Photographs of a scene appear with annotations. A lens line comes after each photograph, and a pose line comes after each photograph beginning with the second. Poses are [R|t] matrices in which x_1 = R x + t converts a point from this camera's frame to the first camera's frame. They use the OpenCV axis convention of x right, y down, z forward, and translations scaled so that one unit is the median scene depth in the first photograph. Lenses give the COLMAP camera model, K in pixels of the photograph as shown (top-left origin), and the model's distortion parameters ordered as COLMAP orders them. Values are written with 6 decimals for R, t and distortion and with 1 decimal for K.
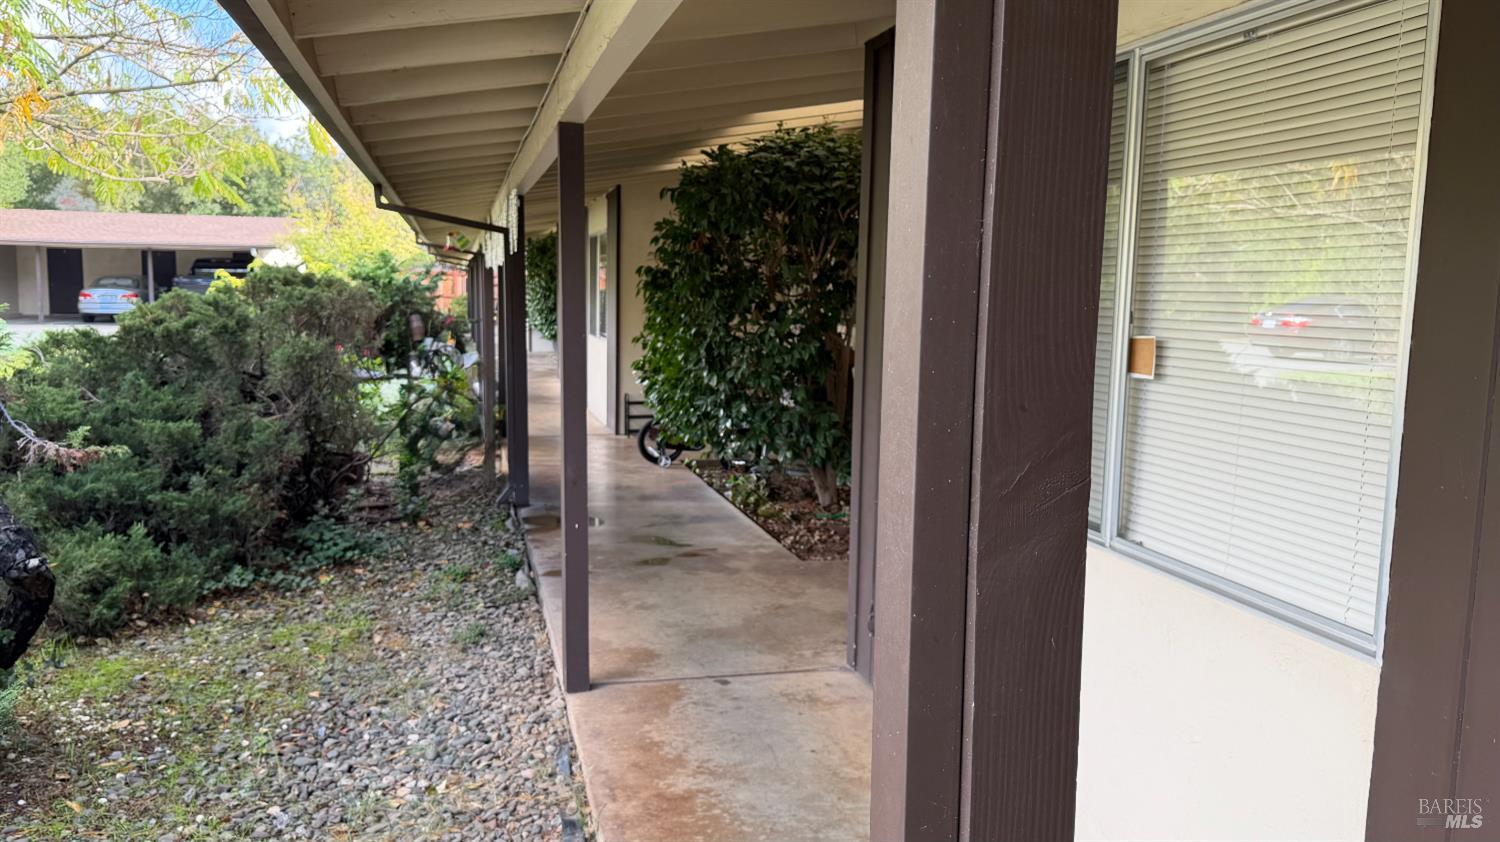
lens RADIAL K [[1190.9, 0, 749.7], [0, 1190.9, 425.4], [0, 0, 1]] dist [0.187341, -0.323883]
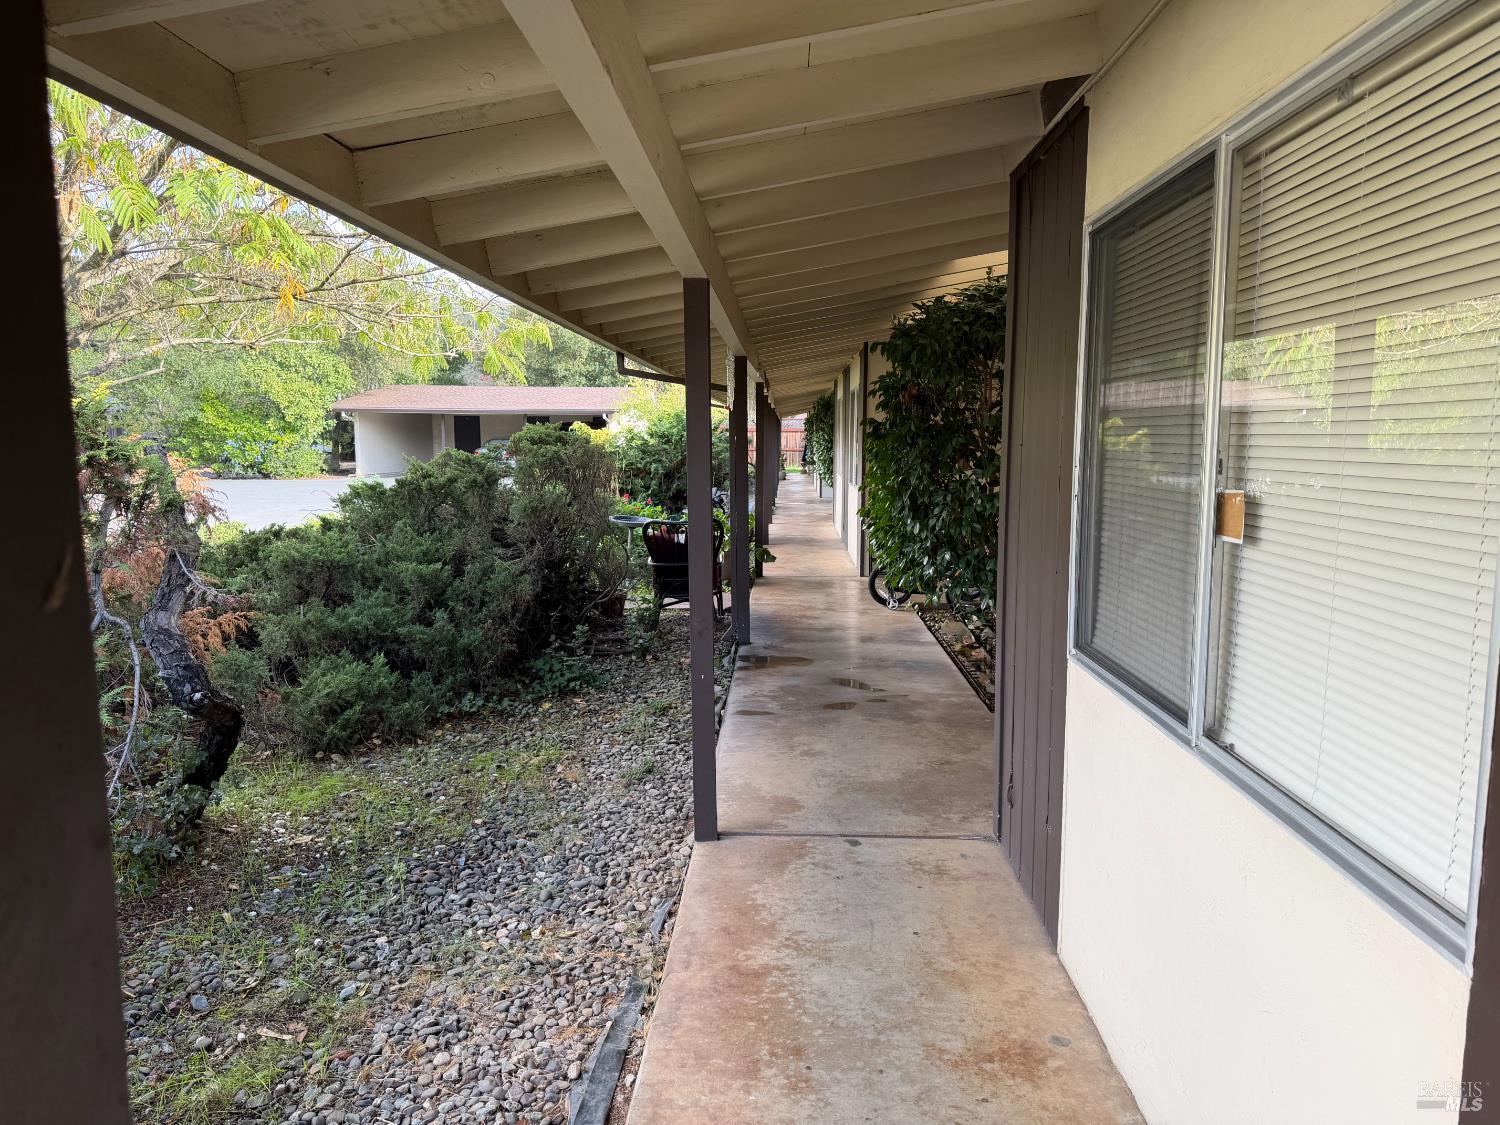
lens RADIAL K [[1069.4, 0, 749.6], [0, 1069.4, 557.6], [0, 0, 1]] dist [0.225496, -0.487921]
pose [[0.964003, 0.011622, -0.265637, 0.112838], [-0.012810, 0.999914, -0.002741, -0.012209], [0.265582, 0.006045, 0.964069, 0.112423]]
